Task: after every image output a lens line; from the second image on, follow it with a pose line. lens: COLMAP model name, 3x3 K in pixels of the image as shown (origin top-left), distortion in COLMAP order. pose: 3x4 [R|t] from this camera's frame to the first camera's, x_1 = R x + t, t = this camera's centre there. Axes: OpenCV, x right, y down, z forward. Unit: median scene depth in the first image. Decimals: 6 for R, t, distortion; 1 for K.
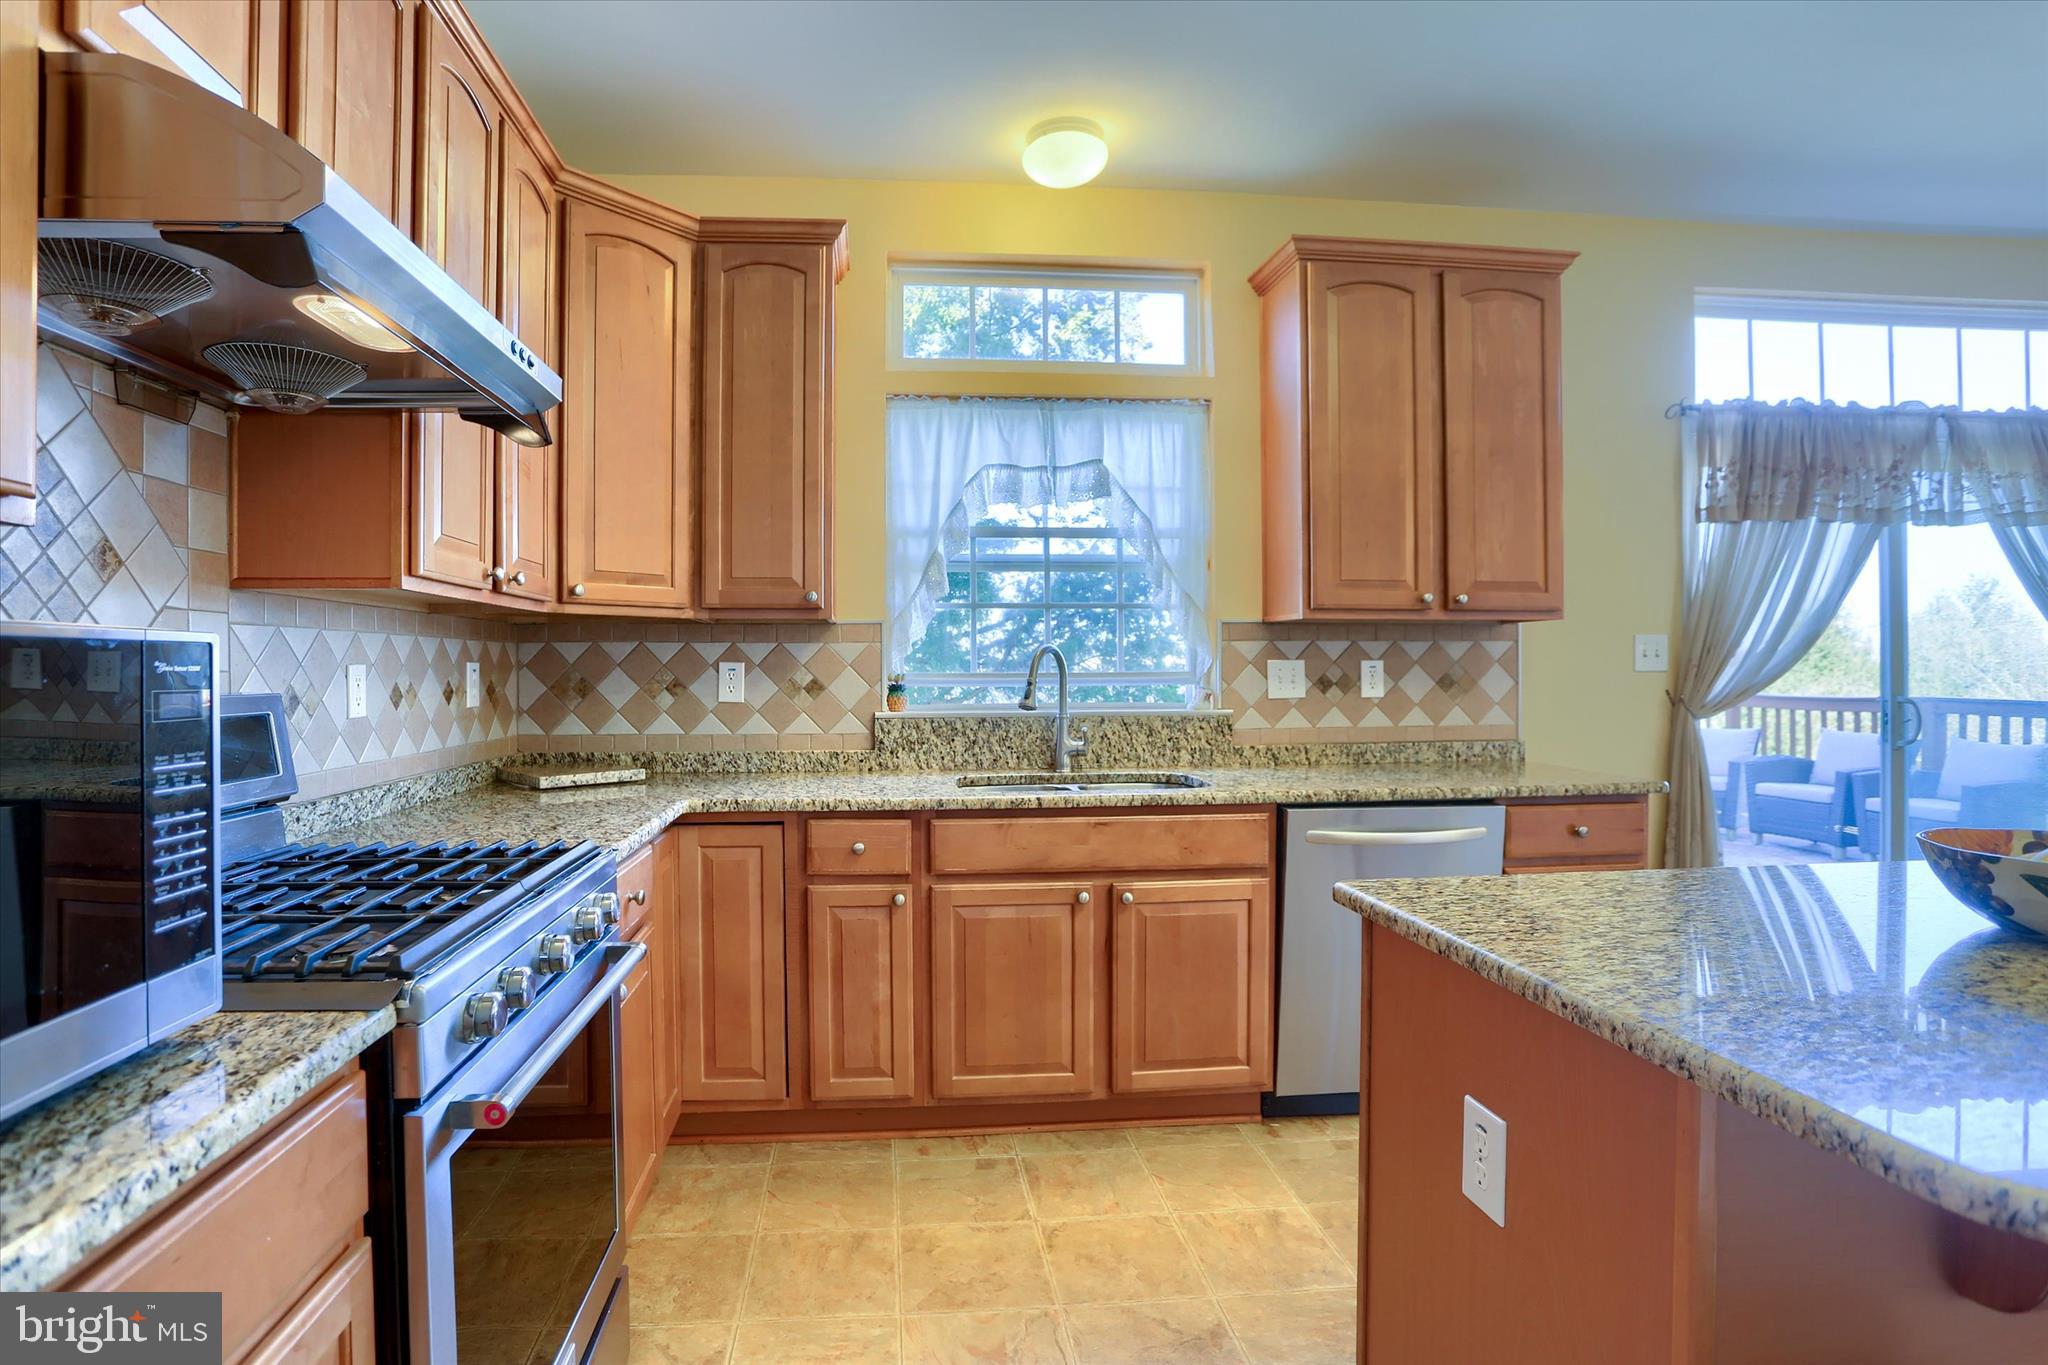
lens RADIAL K [[1090.4, 0, 920.9], [0, 1090.4, 667.8], [0, 0, 1]] dist [-0.049455, 0.018544]
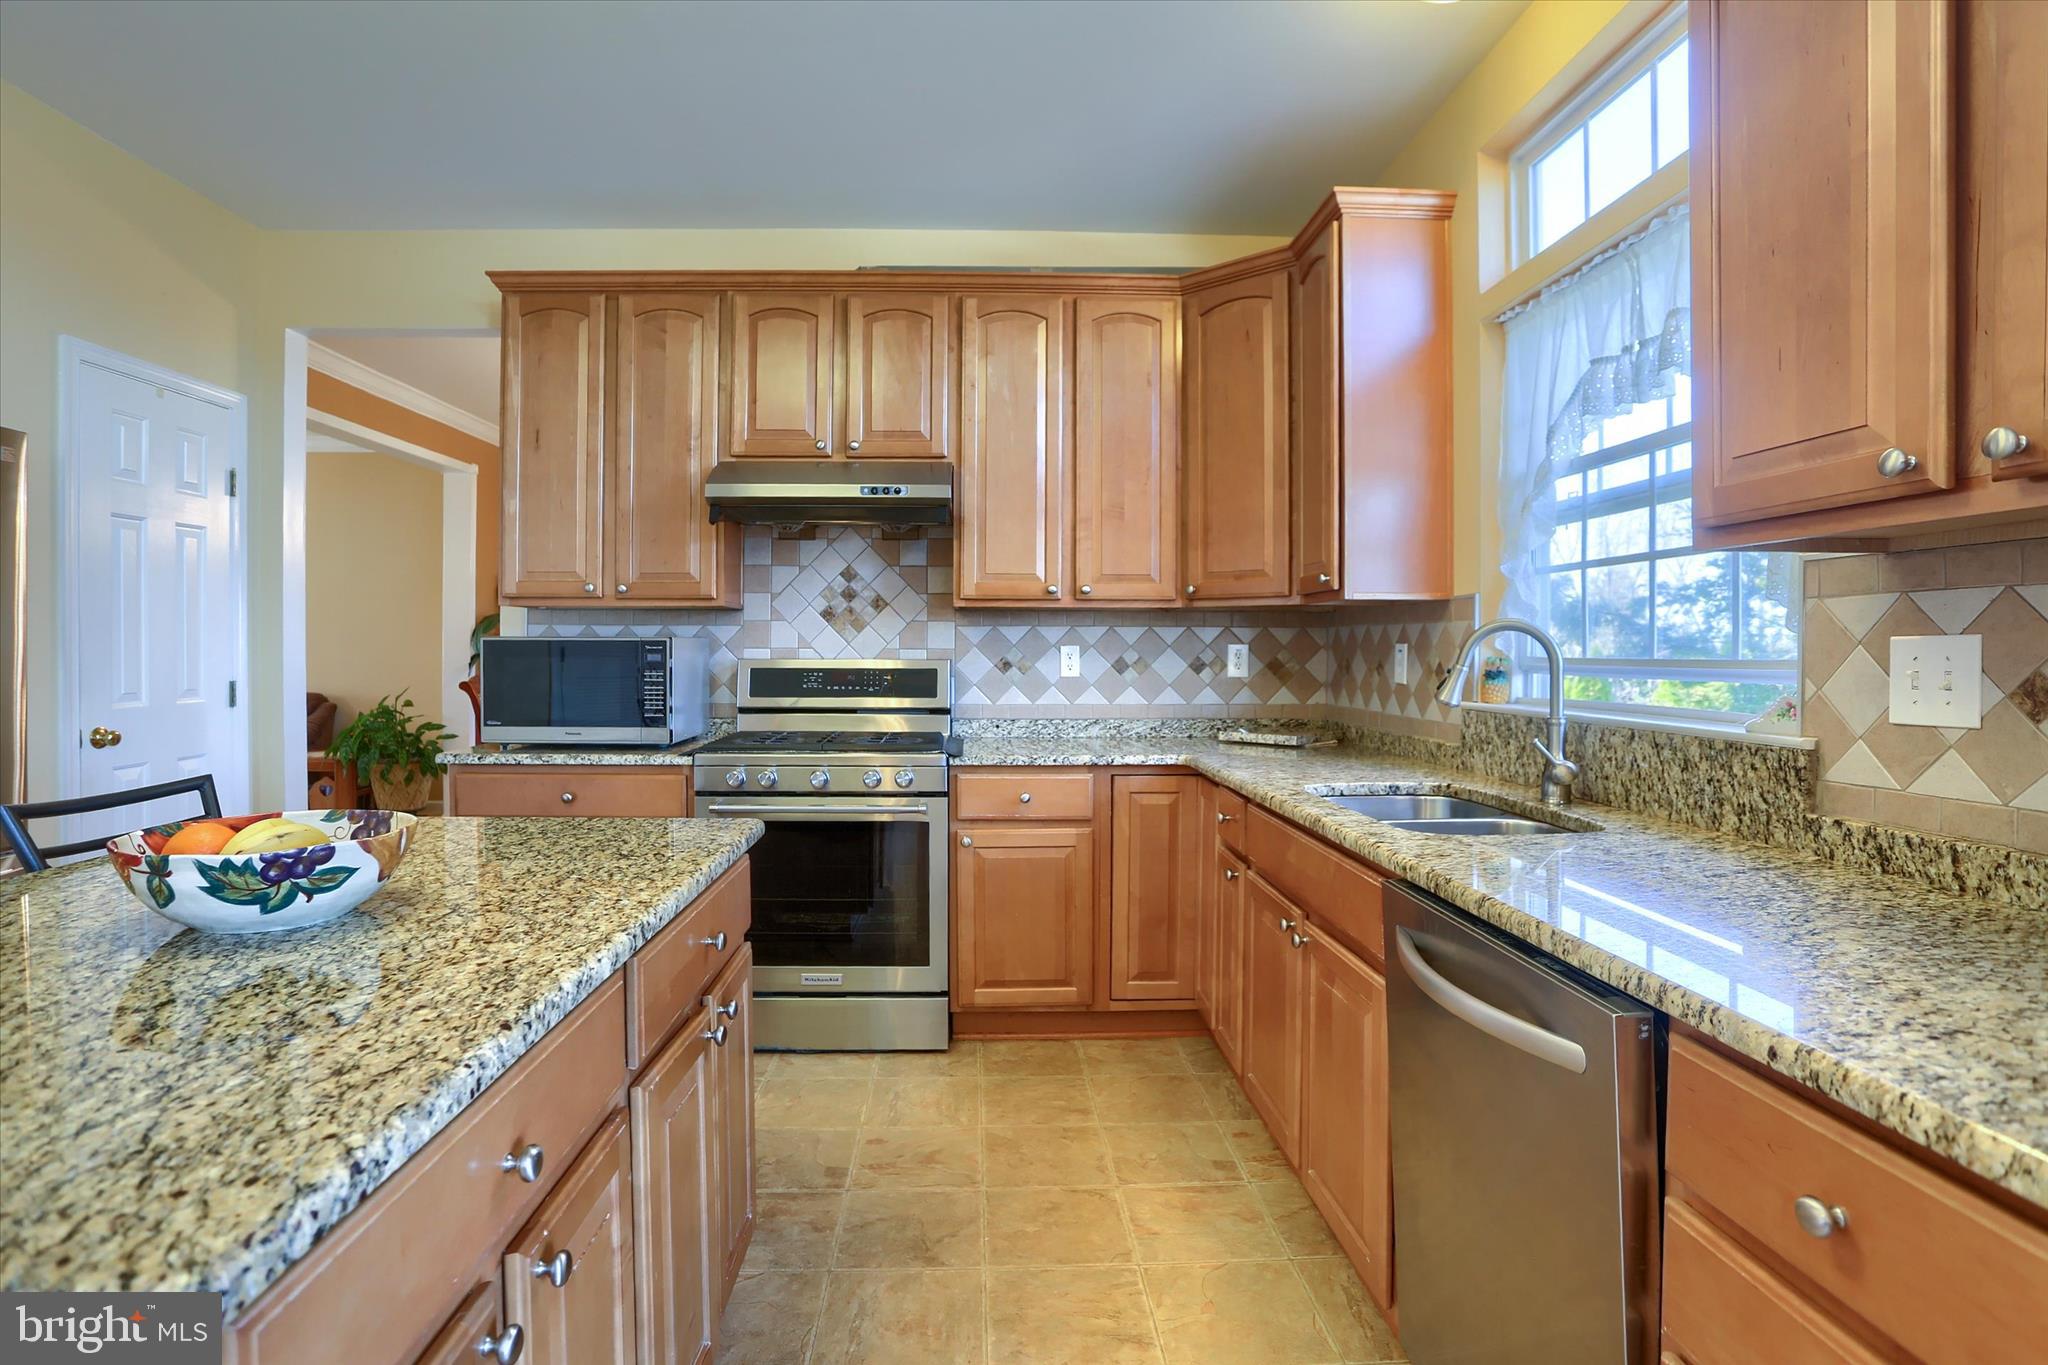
lens RADIAL K [[1090.4, 0, 1001.7], [0, 1090.4, 649.3], [0, 0, 1]] dist [-0.049455, 0.018544]
pose [[-0.085736, 0.003639, -0.996311, 0.843045], [-0.002770, 0.999989, 0.003891, -0.002654], [0.996314, 0.003093, -0.085725, 0.721878]]
